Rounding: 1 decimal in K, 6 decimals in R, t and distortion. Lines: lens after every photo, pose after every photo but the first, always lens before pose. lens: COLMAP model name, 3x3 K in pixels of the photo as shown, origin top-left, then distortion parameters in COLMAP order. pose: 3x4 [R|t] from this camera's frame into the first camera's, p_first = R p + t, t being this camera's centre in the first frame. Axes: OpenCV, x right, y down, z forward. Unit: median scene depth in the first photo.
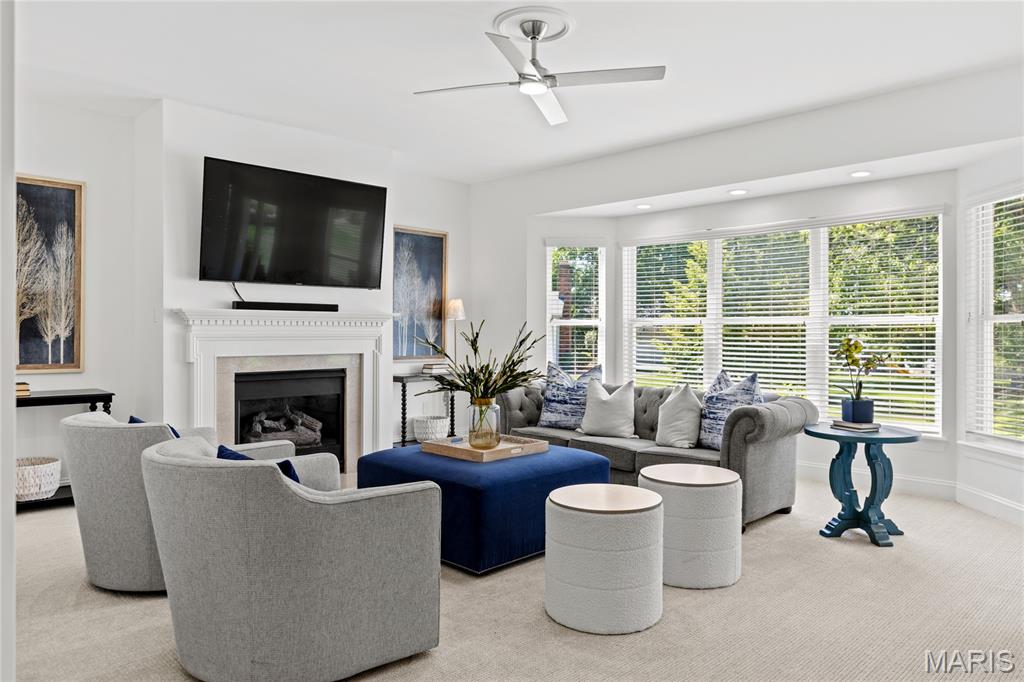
lens RADIAL K [[710.6, 0, 515.5], [0, 710.6, 336.5], [0, 0, 1]] dist [0.004519, -0.008496]
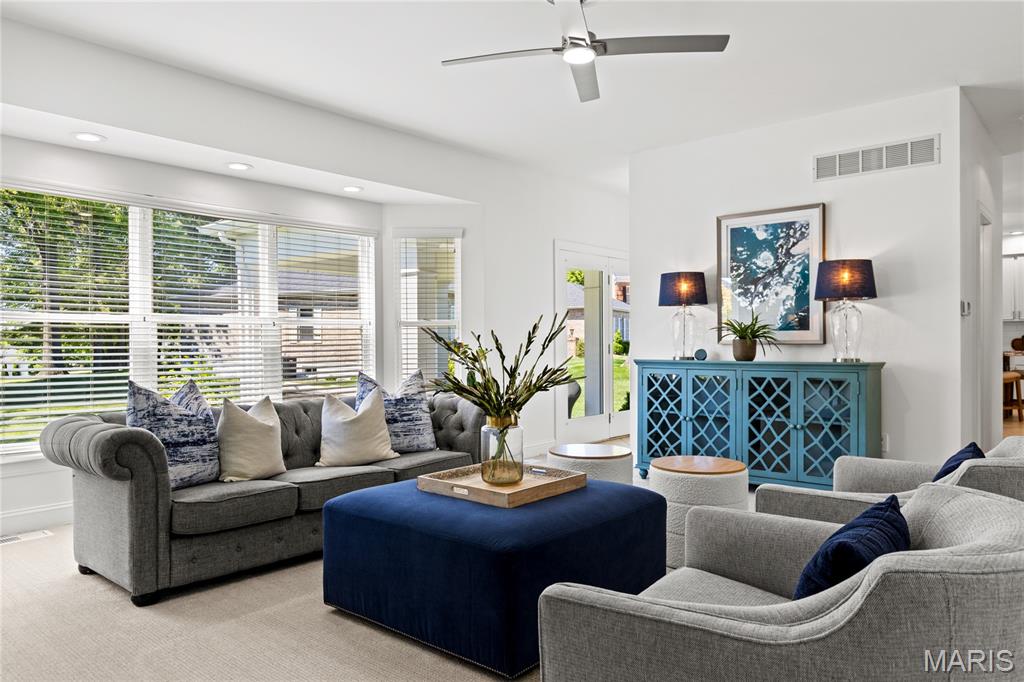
lens RADIAL K [[710.6, 0, 515.6], [0, 710.6, 341.6], [0, 0, 1]] dist [0.004519, -0.008496]
pose [[-0.090128, -0.004437, 0.995920, -0.572140], [0.011326, 0.999921, 0.005480, 0.004587], [-0.995866, 0.011774, -0.090071, 0.777979]]
